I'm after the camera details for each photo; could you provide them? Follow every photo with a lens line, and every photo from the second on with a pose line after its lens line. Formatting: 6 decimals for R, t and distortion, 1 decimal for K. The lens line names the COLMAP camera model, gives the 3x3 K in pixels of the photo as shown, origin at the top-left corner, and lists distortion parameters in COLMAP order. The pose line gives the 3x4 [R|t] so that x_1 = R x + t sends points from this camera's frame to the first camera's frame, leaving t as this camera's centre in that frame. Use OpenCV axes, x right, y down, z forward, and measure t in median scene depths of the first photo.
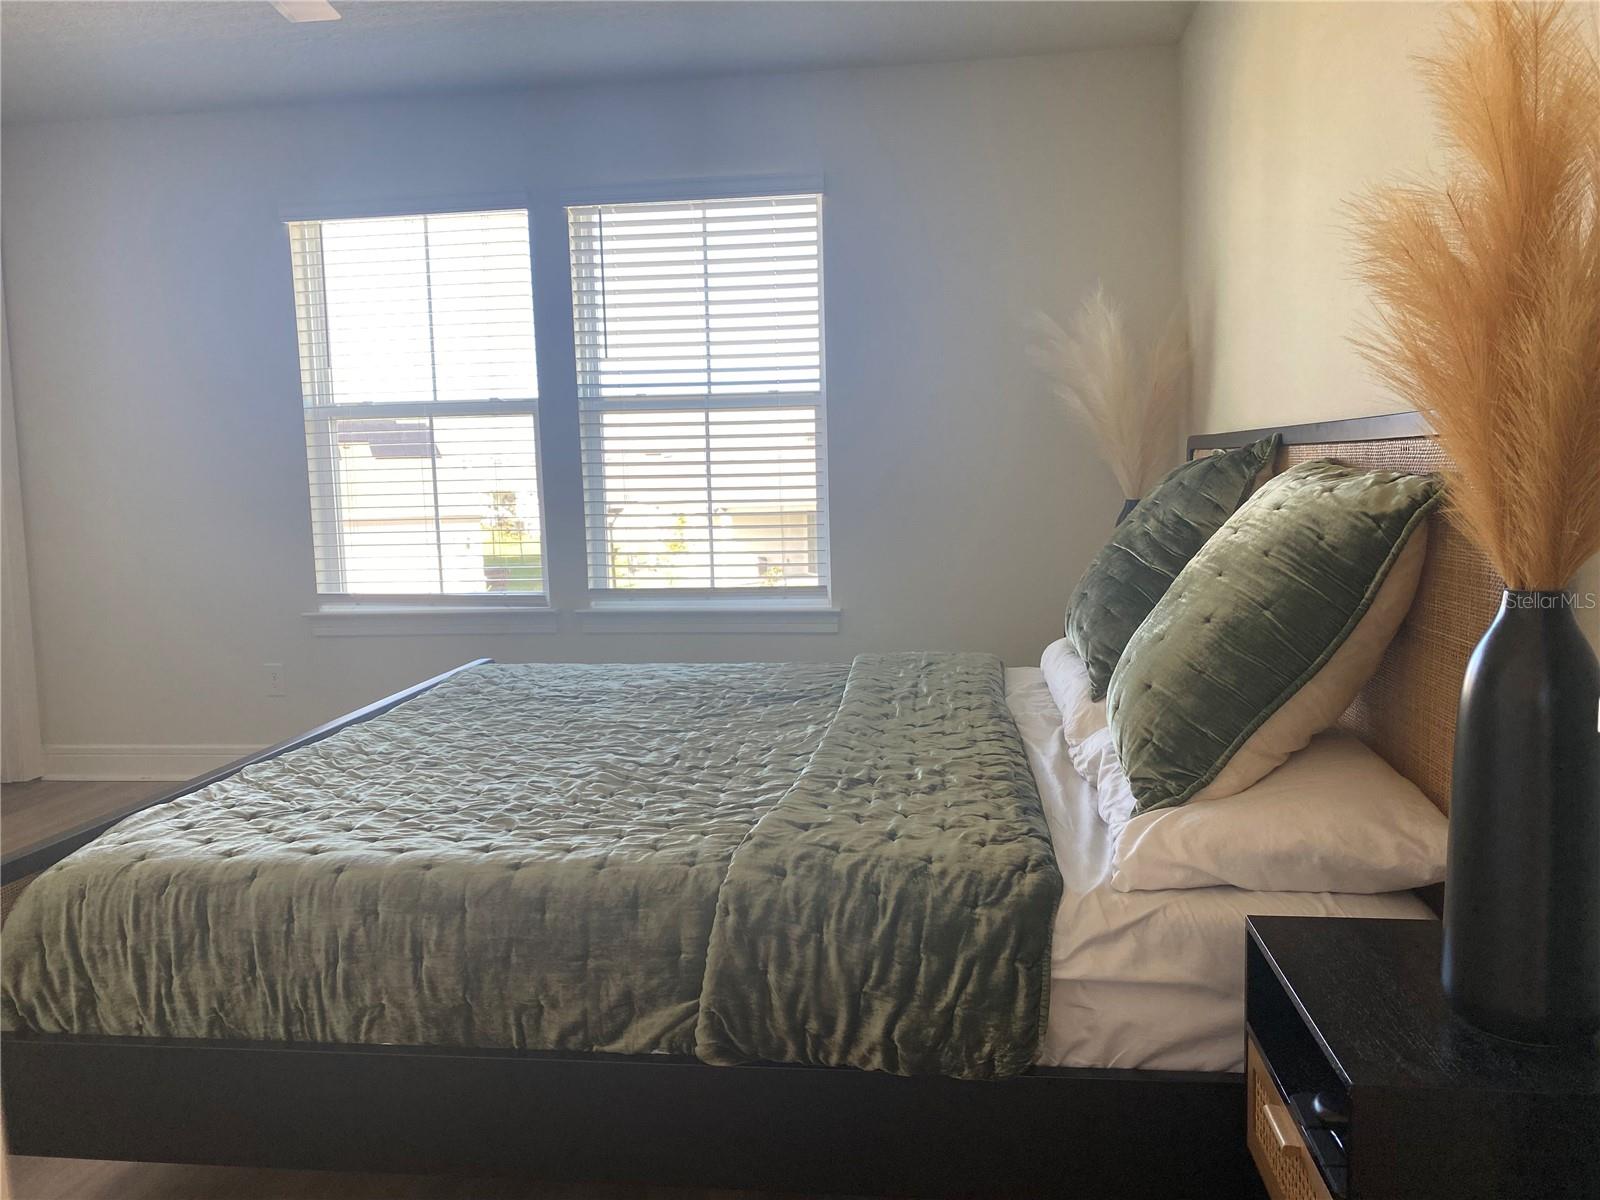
lens RADIAL K [[1193.5, 0, 806.3], [0, 1193.5, 592.1], [0, 0, 1]] dist [0.011126, 0.000664]
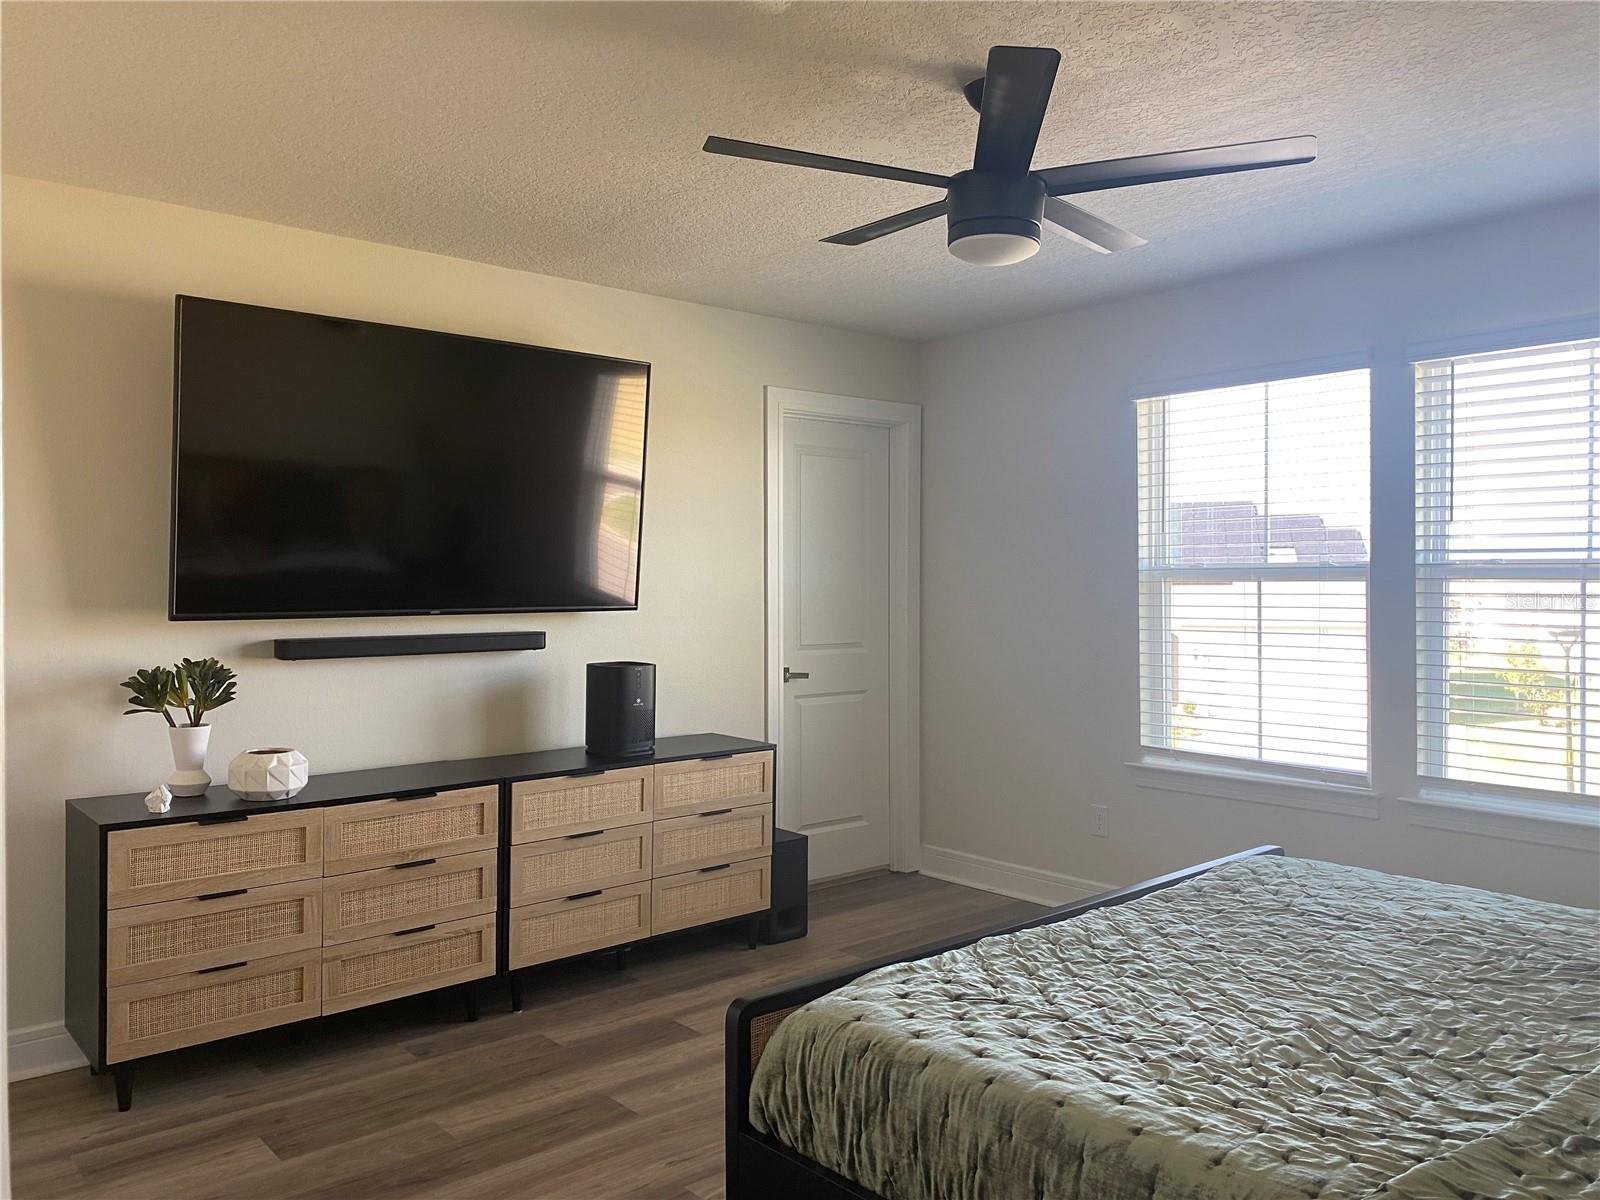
lens RADIAL K [[1193.5, 0, 790.9], [0, 1193.5, 602.7], [0, 0, 1]] dist [0.011126, 0.000664]
pose [[0.747645, 0.026608, -0.663565, 0.158379], [-0.087488, 0.994435, -0.058698, -0.103211], [0.658310, 0.101939, 0.745812, 0.017529]]
